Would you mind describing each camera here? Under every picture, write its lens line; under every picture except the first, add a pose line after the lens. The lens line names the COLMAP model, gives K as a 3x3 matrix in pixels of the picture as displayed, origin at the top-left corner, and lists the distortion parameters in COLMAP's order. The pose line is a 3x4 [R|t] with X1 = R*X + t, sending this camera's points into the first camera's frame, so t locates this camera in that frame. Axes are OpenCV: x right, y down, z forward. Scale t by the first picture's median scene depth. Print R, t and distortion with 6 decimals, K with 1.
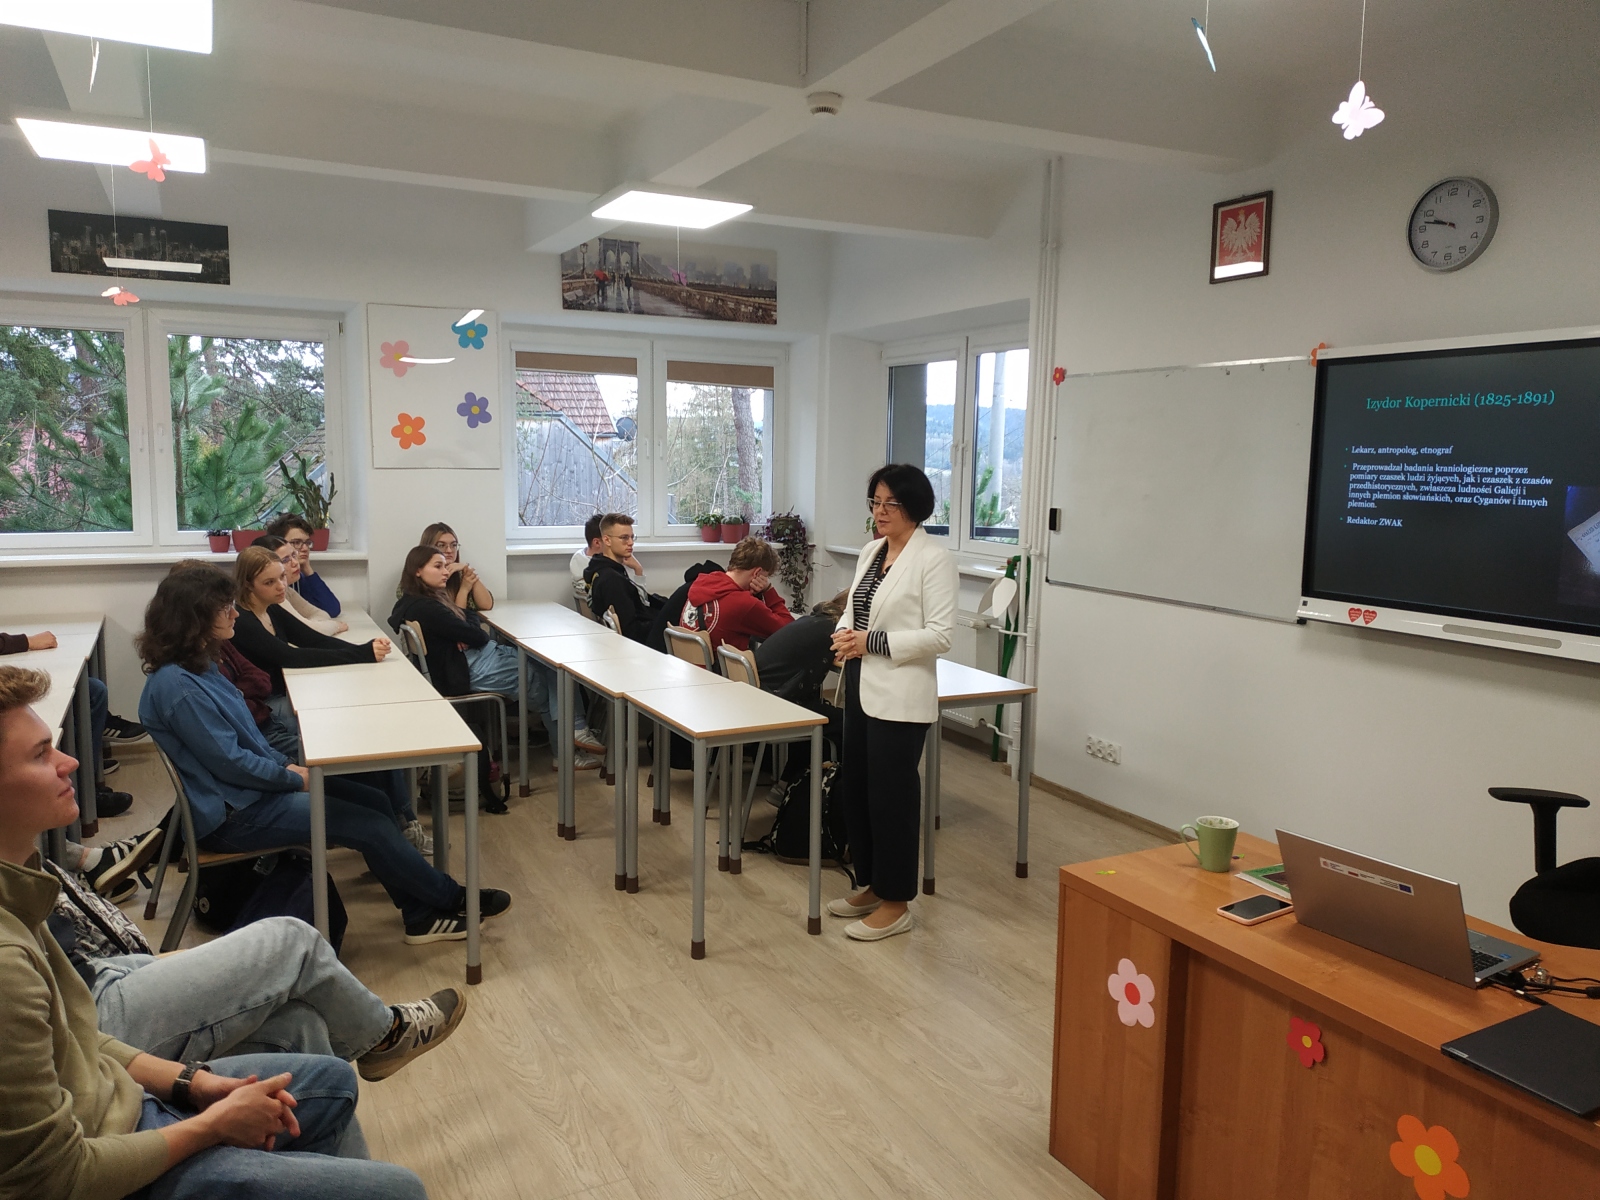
lens RADIAL K [[1144.7, 0, 794.3], [0, 1144.7, 595.2], [0, 0, 1]] dist [0.020426, -0.041055]
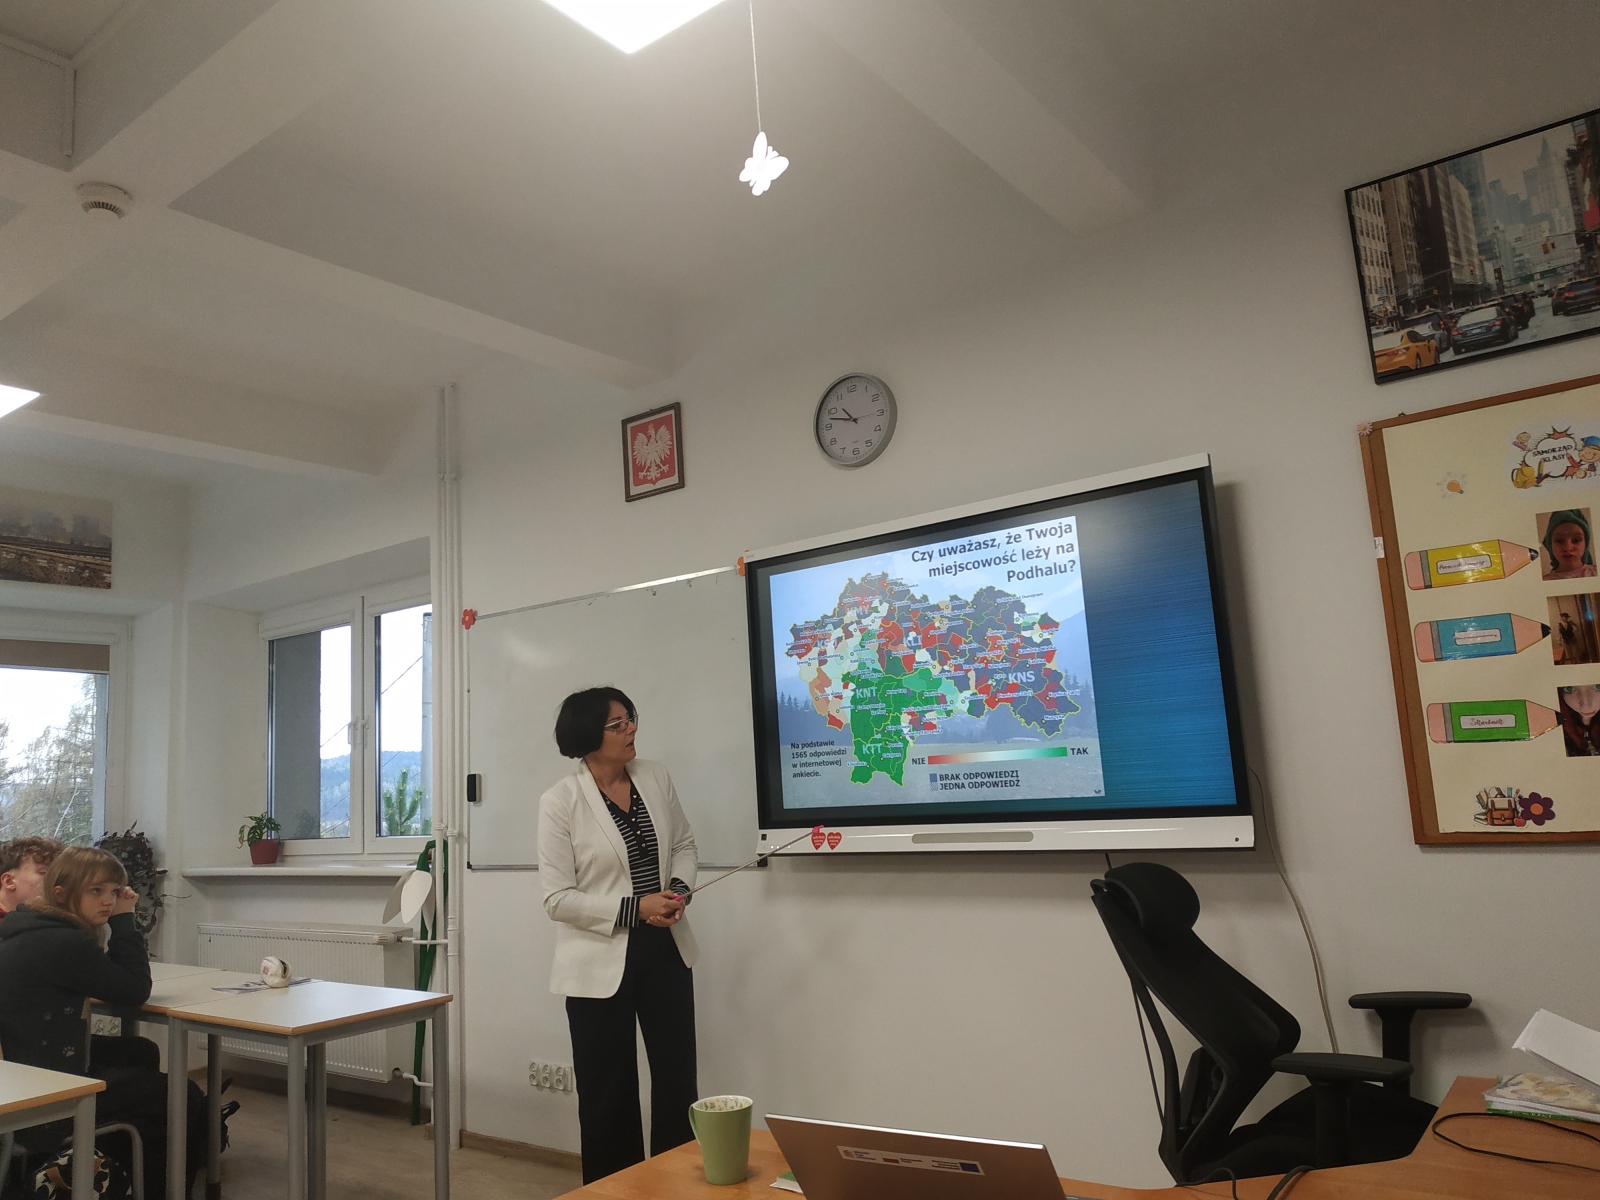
lens RADIAL K [[1144.7, 0, 800.4], [0, 1144.7, 587.0], [0, 0, 1]] dist [0.020426, -0.041055]
pose [[0.887500, 0.004437, 0.460787, 0.128207], [0.129846, 0.957027, -0.259307, 0.090525], [-0.442136, 0.289966, 0.848785, 0.358776]]
